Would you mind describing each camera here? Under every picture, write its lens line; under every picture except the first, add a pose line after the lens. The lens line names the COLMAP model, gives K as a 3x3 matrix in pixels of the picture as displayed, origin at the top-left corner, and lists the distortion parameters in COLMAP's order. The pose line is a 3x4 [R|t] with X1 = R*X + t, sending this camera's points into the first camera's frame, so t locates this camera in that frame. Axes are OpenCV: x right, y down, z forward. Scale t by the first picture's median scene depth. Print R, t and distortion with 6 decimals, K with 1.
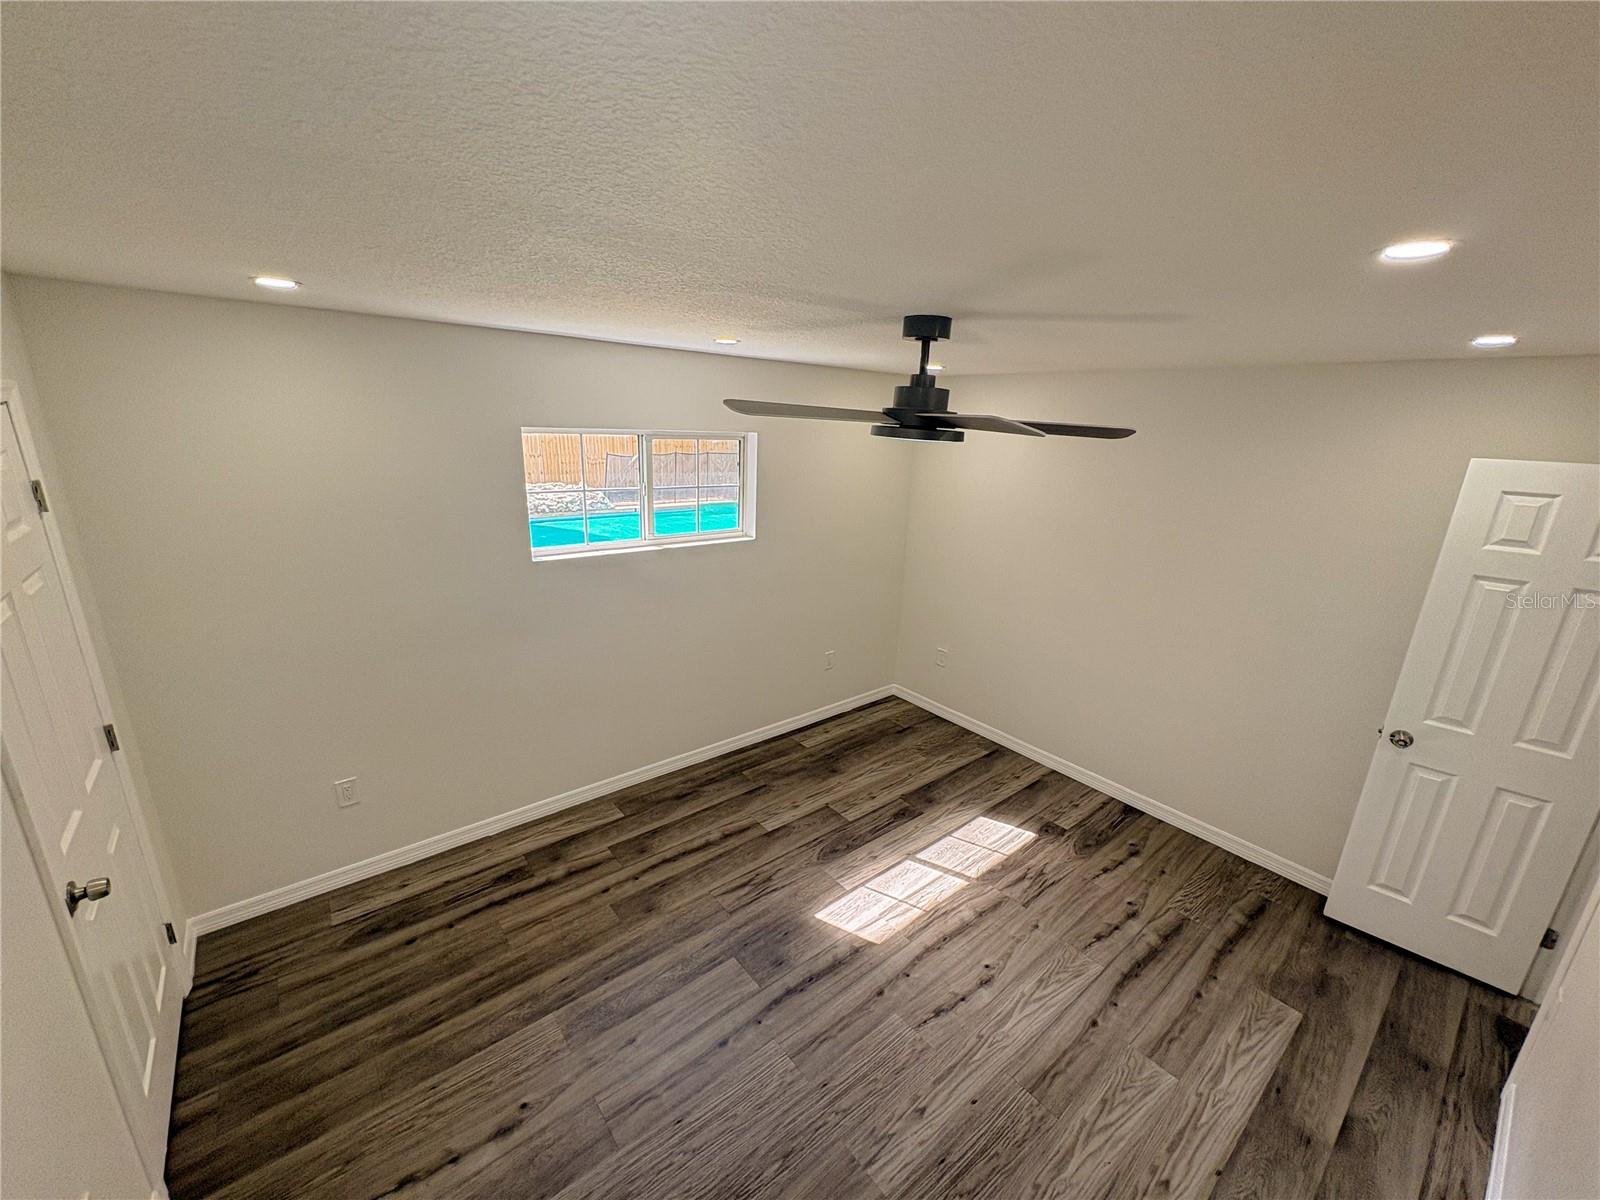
lens RADIAL K [[640.3, 0, 798.5], [0, 640.3, 600.6], [0, 0, 1]] dist [-0.014472, 0.000416]
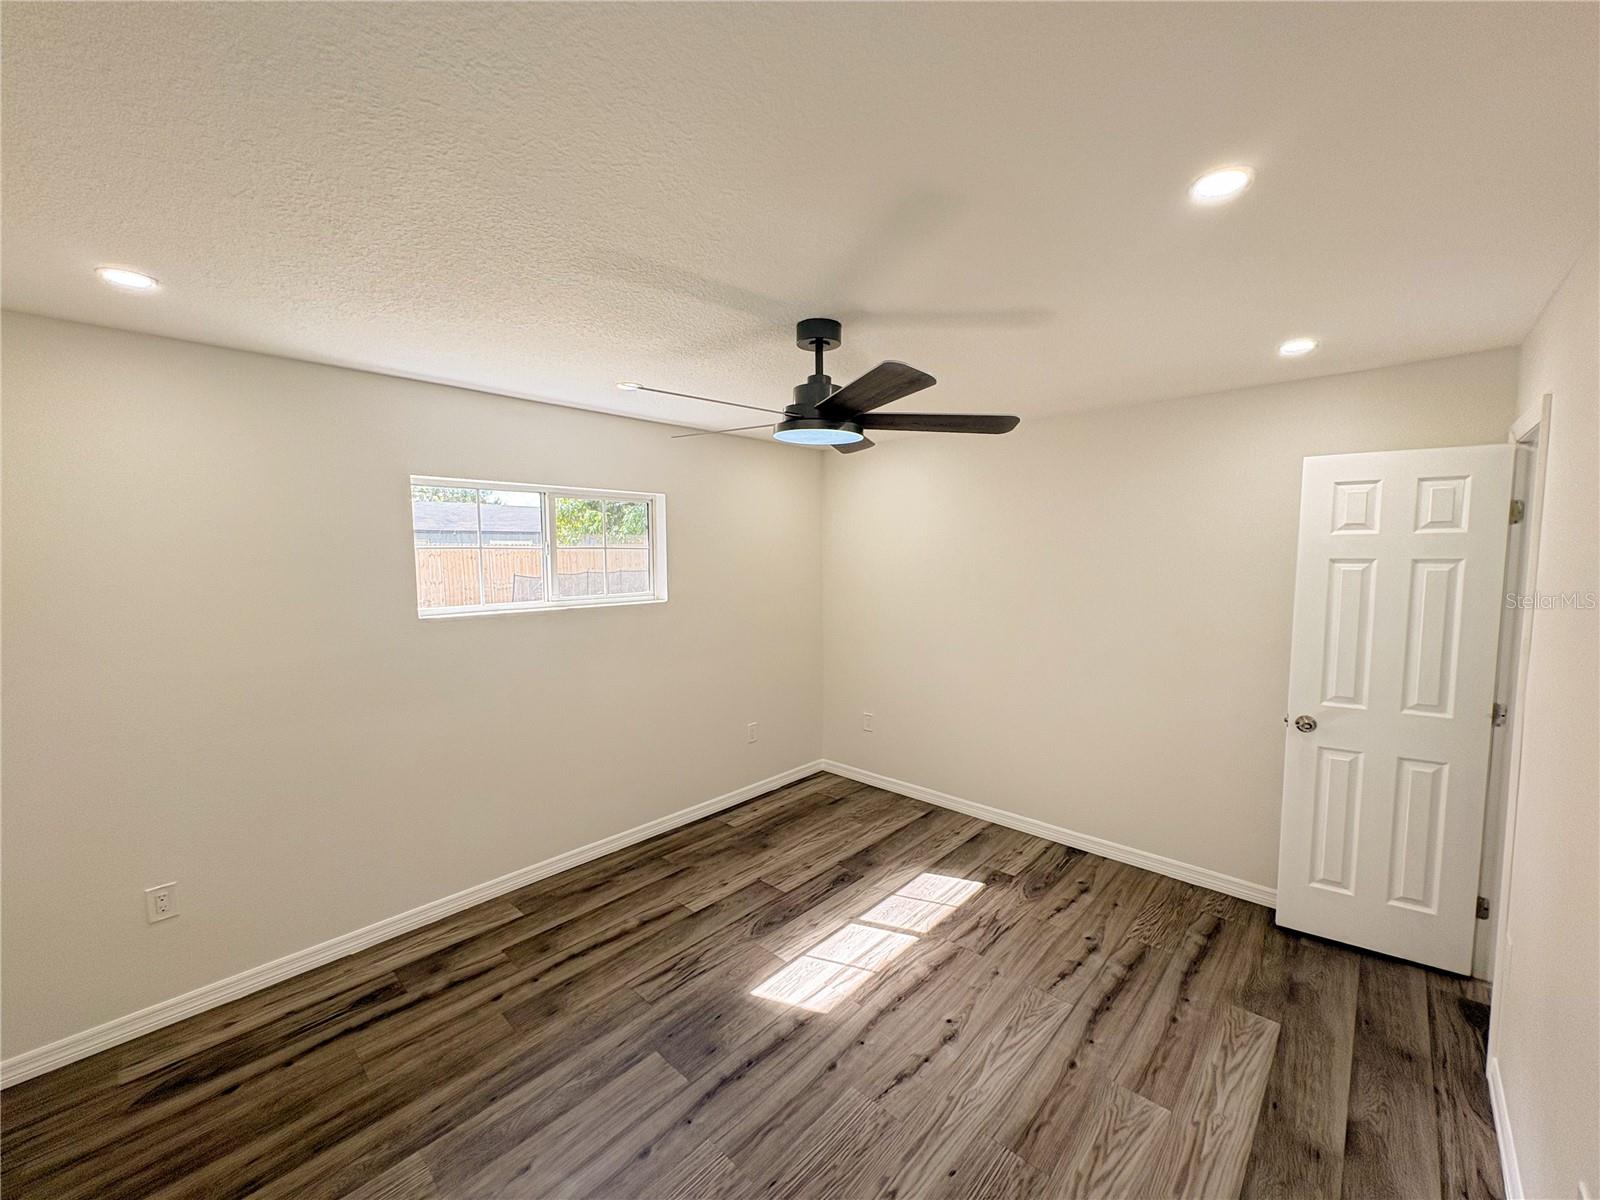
lens RADIAL K [[640.3, 0, 804.5], [0, 640.3, 598.4], [0, 0, 1]] dist [-0.014472, 0.000416]
pose [[0.989247, -0.050397, 0.137301, 0.006870], [0.077258, 0.977158, -0.197974, 0.161978], [-0.124187, 0.206453, 0.970544, 0.048508]]
